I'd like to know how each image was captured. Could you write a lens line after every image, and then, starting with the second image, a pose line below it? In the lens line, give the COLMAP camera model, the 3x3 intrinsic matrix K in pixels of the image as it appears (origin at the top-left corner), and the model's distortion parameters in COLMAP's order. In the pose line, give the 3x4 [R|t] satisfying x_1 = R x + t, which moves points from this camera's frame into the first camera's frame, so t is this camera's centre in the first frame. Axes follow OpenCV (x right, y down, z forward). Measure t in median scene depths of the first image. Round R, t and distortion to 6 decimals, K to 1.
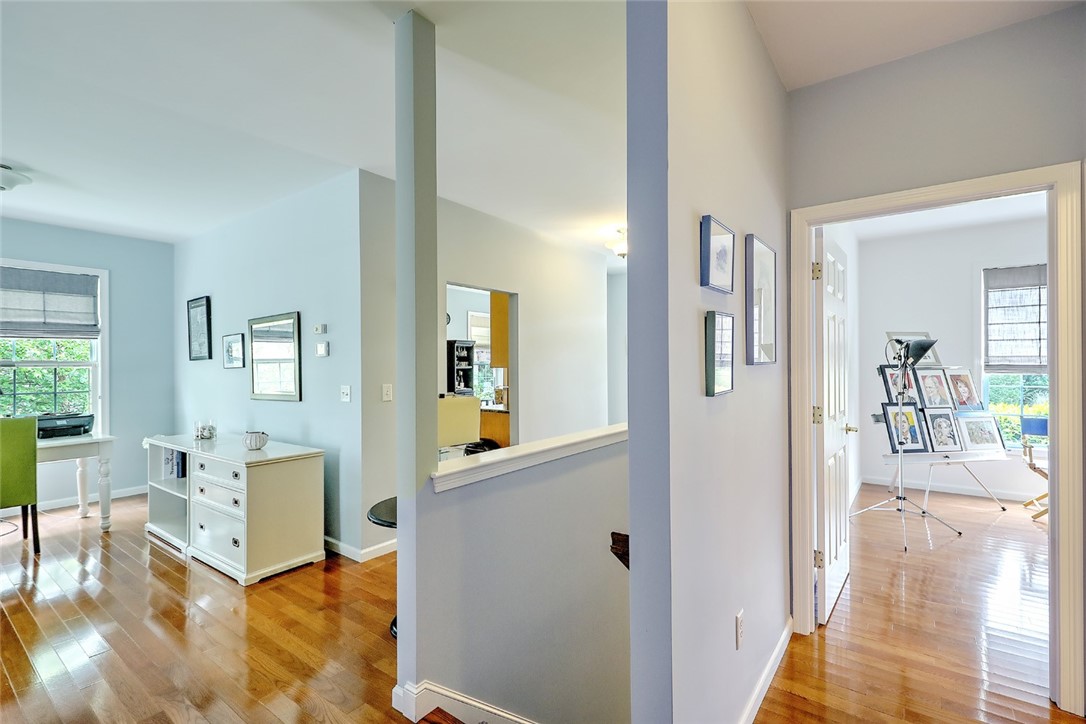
lens RADIAL K [[504.8, 0, 543.0], [0, 504.8, 362.0], [0, 0, 1]] dist [0.001525, -0.000769]
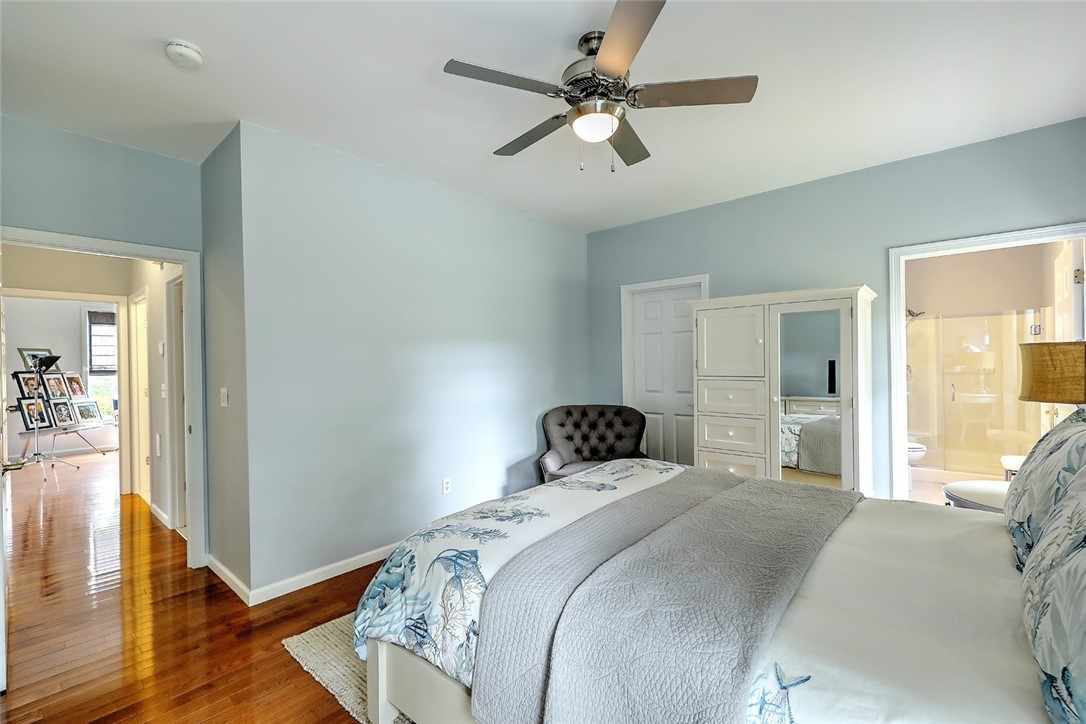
lens RADIAL K [[480.1, 0, 543.0], [0, 480.1, 362.0], [0, 0, 1]] dist [-0.000016, -0.000912]
pose [[0.093282, 0.002274, 0.995637, -0.550720], [0.015761, 0.999869, -0.003761, 0.006965], [-0.995515, 0.016043, 0.093234, -0.624656]]
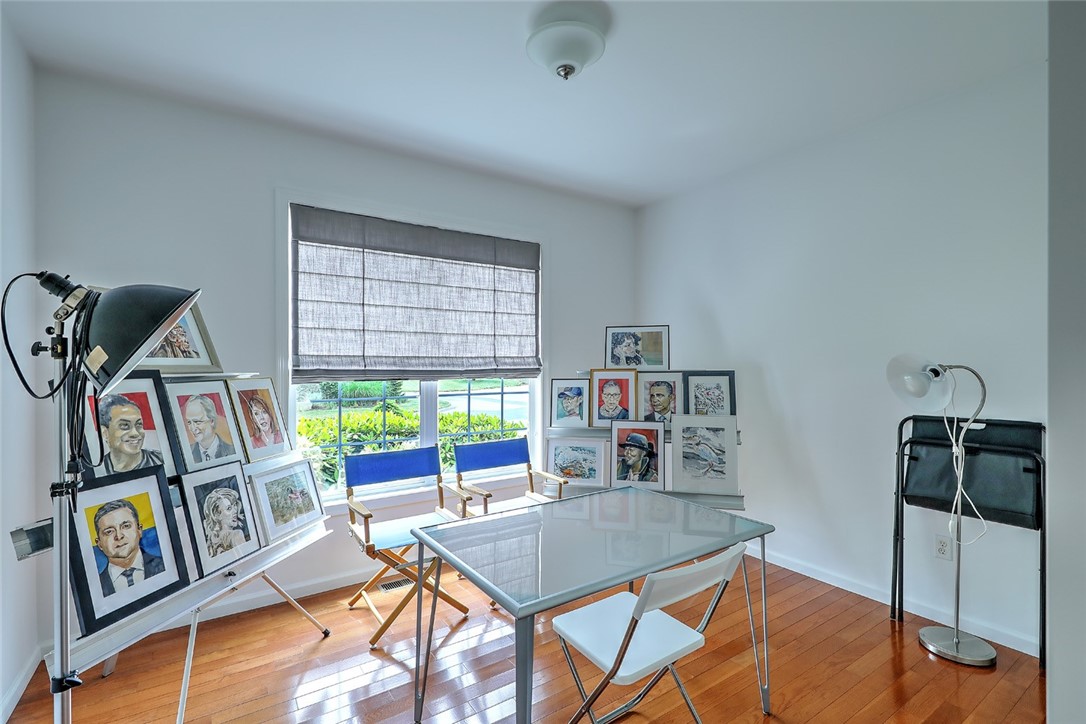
lens RADIAL K [[504.8, 0, 543.0], [0, 504.8, 362.0], [0, 0, 1]] dist [0.001525, -0.000769]
pose [[0.342314, 0.006387, 0.939564, 0.458722], [-0.000036, 0.999977, -0.006785, 0.000495], [-0.939586, 0.002289, 0.342307, 0.569041]]
